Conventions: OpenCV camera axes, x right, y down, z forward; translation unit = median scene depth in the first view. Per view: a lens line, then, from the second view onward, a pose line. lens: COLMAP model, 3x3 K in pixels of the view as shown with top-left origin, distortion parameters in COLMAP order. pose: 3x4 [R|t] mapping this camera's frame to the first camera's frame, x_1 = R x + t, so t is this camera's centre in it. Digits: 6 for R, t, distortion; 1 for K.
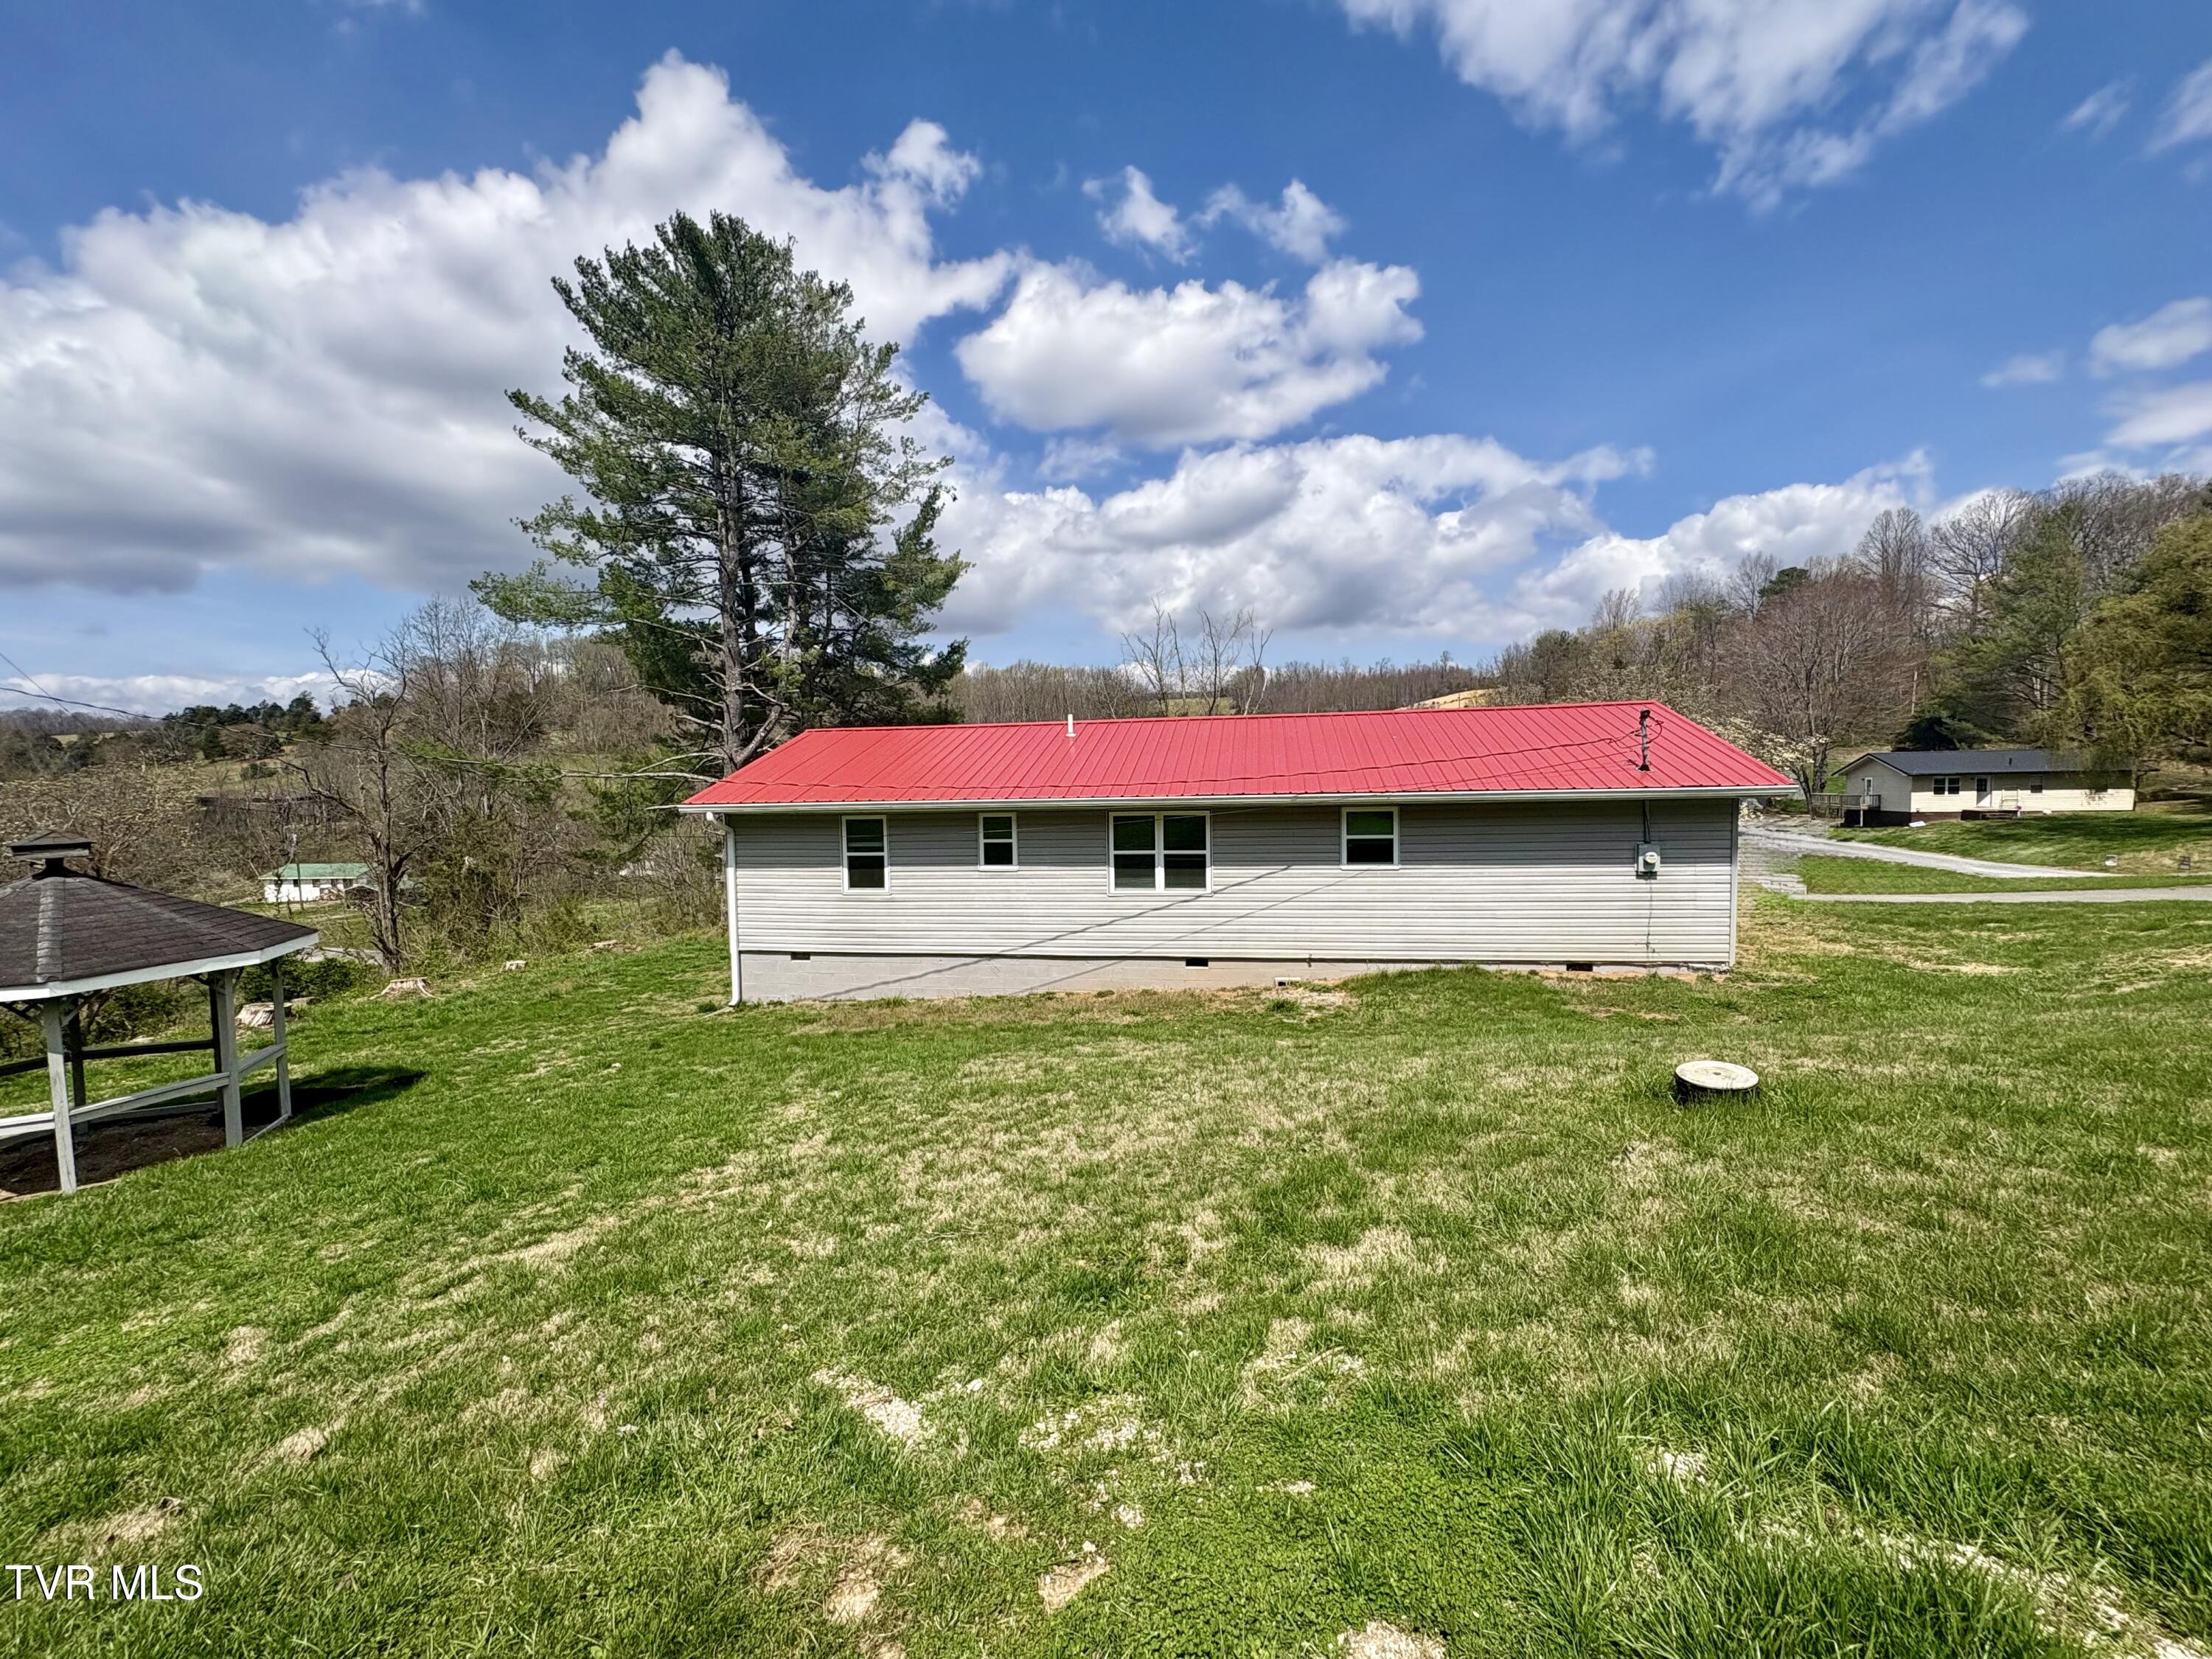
lens RADIAL K [[887.6, 0, 1105.6], [0, 887.6, 837.2], [0, 0, 1]] dist [0.001102, 0.000444]
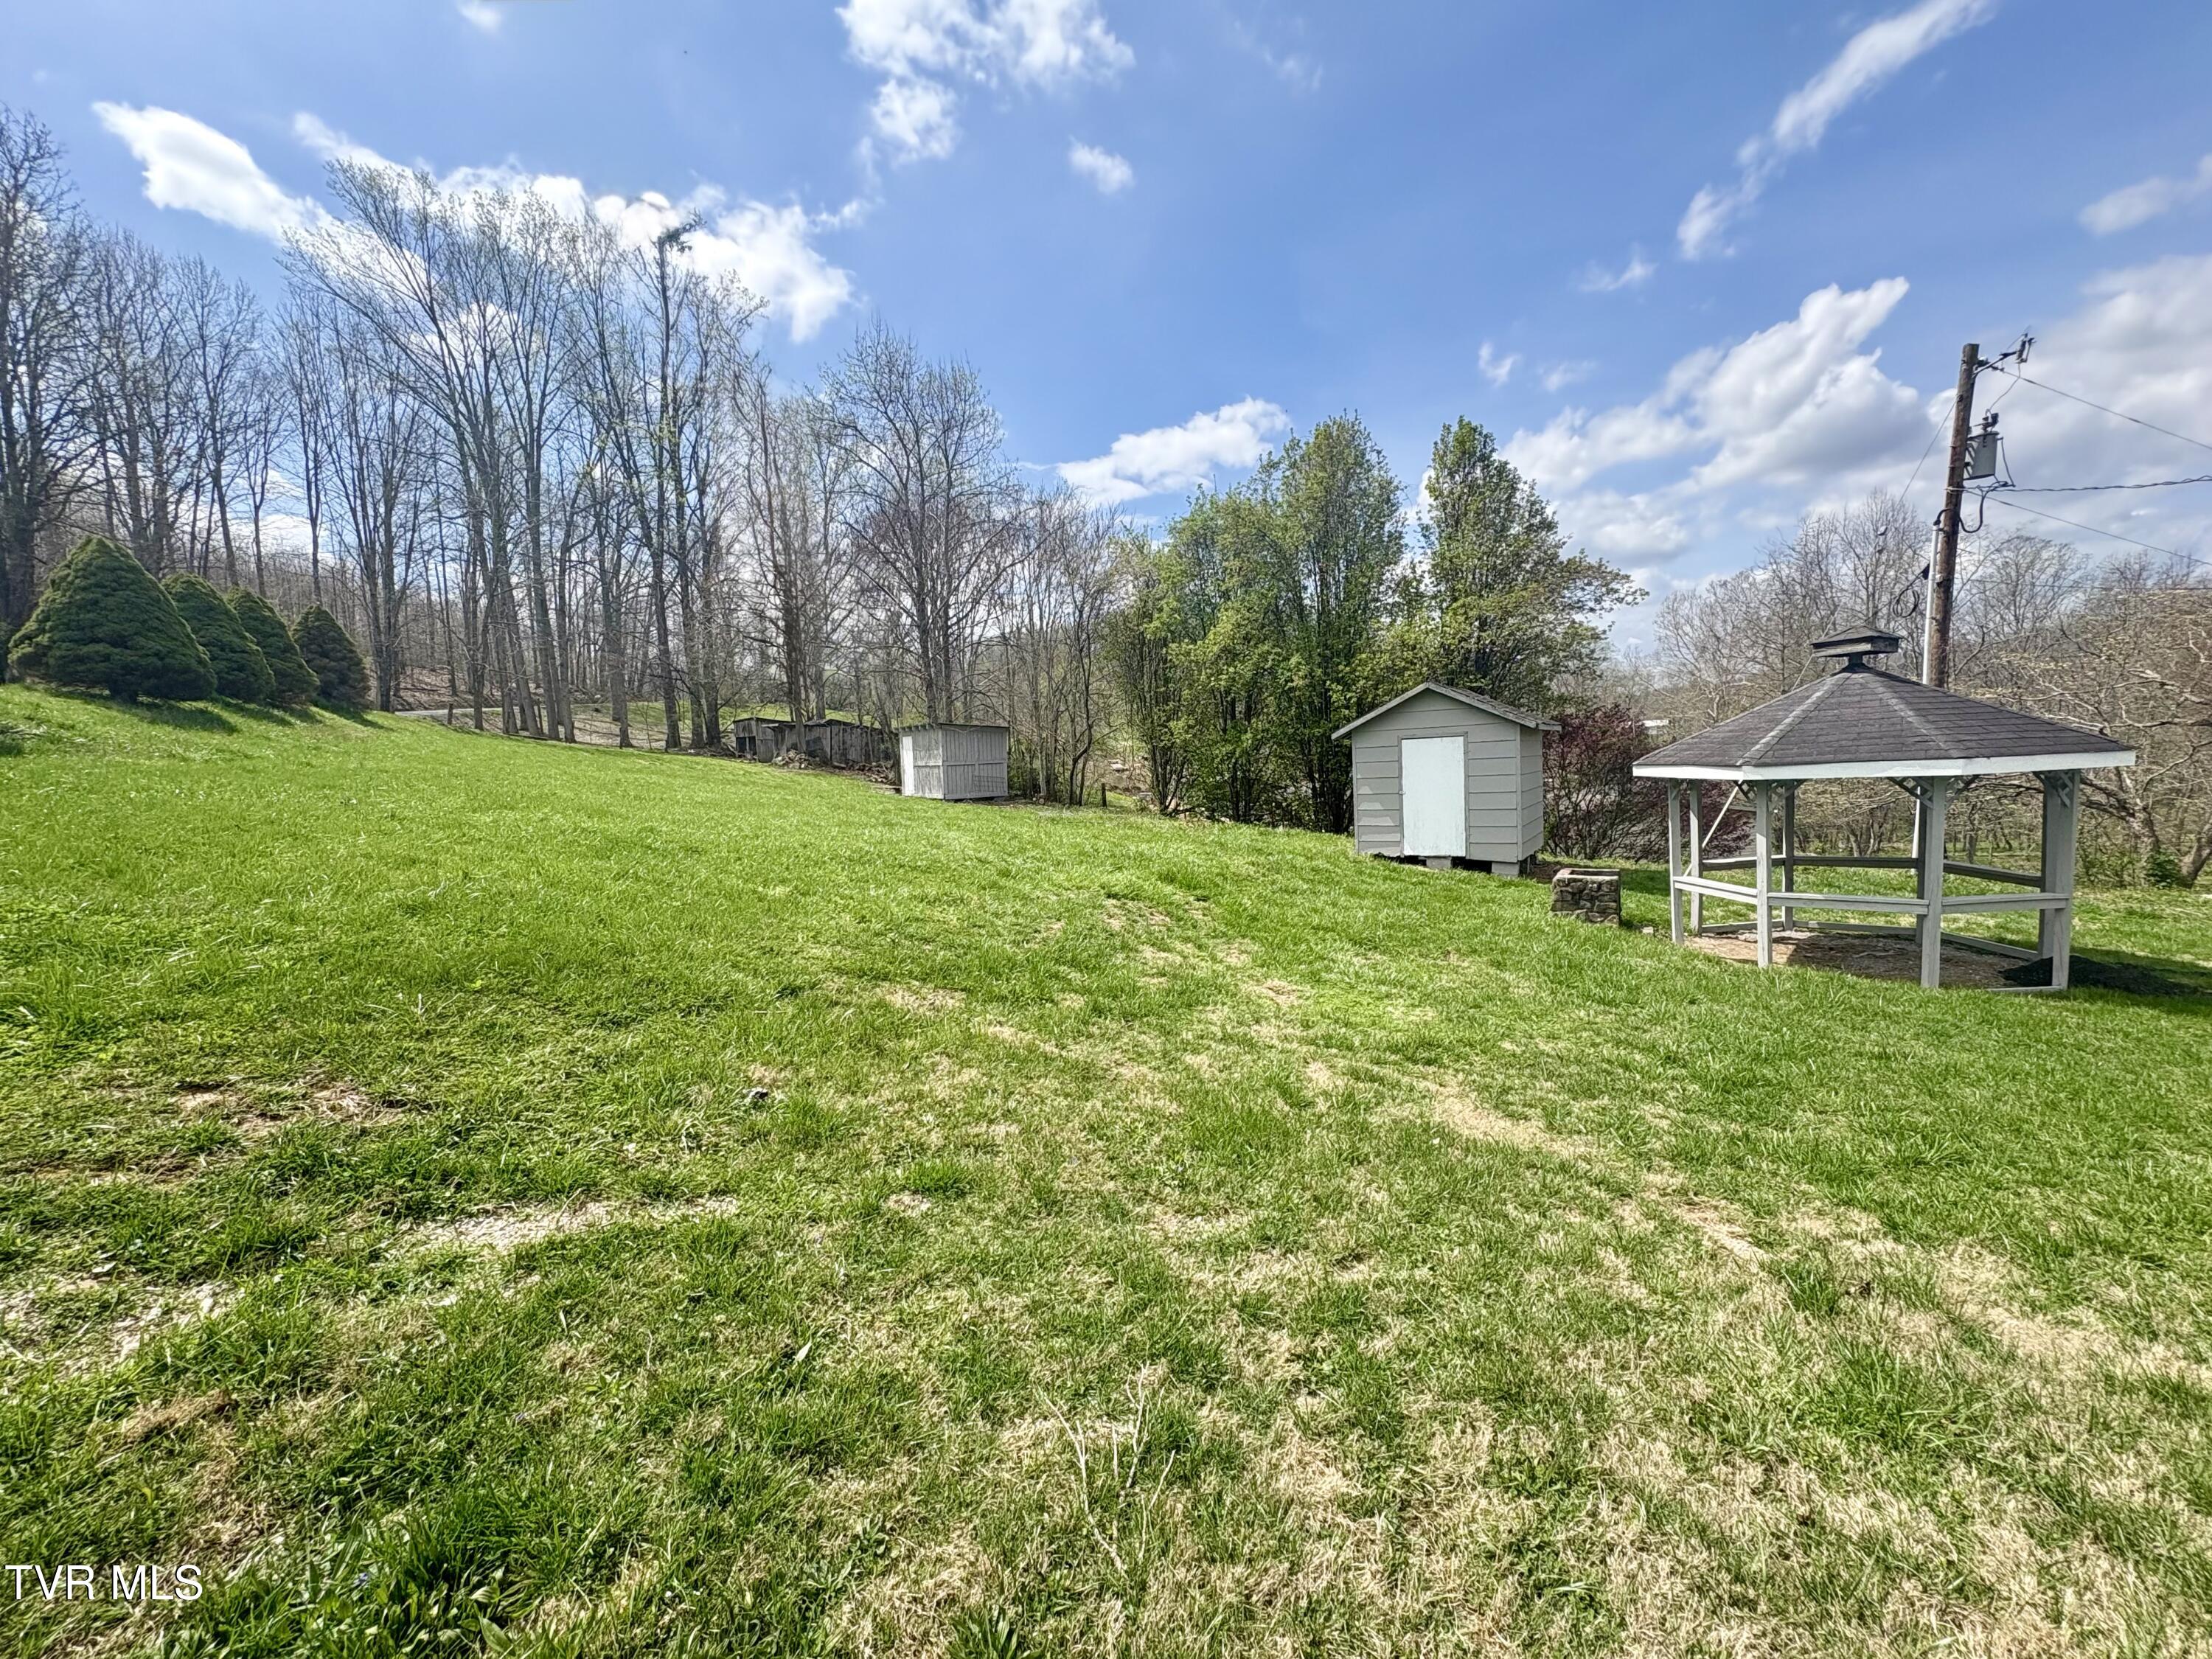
lens RADIAL K [[887.6, 0, 1103.2], [0, 887.6, 829.9], [0, 0, 1]] dist [0.001102, 0.000444]
pose [[-0.364845, 0.129634, -0.922000, 0.079878], [0.014669, 0.990937, 0.133522, 0.076784], [0.930953, 0.035190, -0.363440, 0.603226]]
